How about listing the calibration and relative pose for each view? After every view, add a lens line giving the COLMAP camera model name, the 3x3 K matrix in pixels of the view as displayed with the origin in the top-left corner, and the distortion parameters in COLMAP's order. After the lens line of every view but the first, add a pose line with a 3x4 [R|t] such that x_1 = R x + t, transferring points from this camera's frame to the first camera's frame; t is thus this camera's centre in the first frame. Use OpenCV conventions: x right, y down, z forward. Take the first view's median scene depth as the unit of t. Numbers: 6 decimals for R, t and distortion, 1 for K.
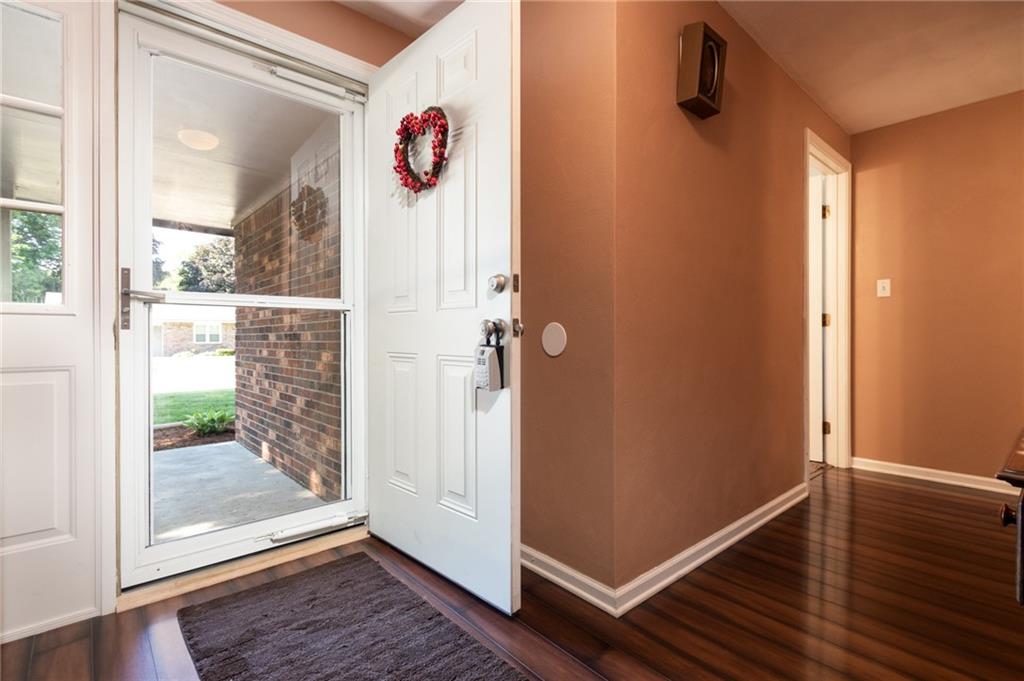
lens RADIAL K [[479.5, 0, 513.2], [0, 479.5, 337.9], [0, 0, 1]] dist [0.004907, -0.000554]
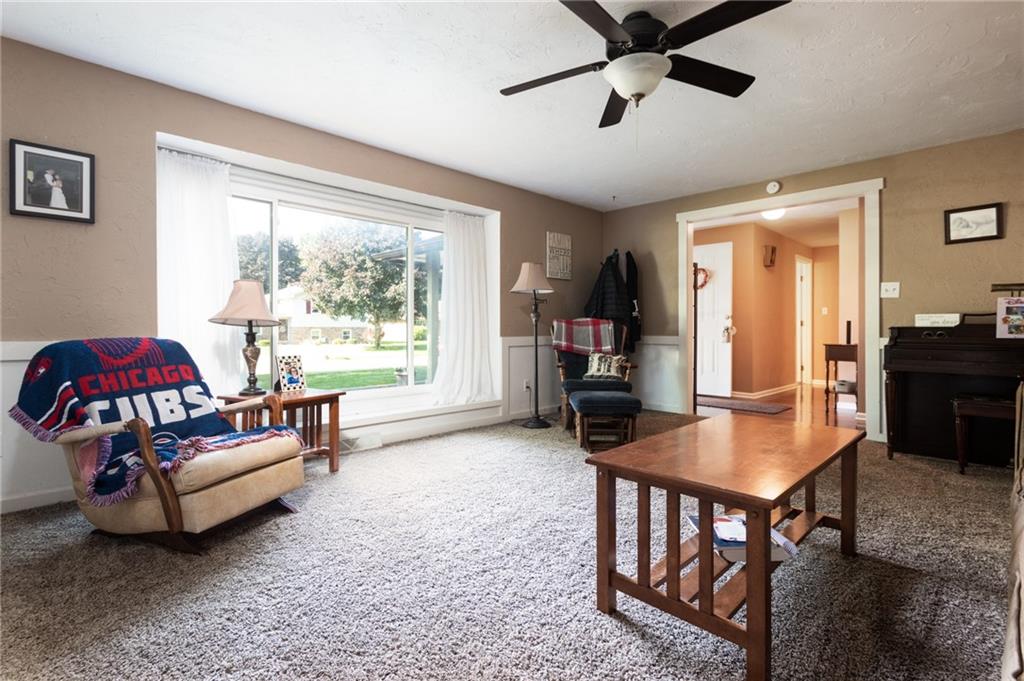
lens RADIAL K [[486.3, 0, 513.2], [0, 486.3, 328.8], [0, 0, 1]] dist [0.001024, -0.000126]
pose [[0.998541, 0.002882, 0.053925, -0.979968], [-0.002654, 0.999987, -0.004288, 0.003813], [-0.053937, 0.004139, 0.998536, -1.434314]]
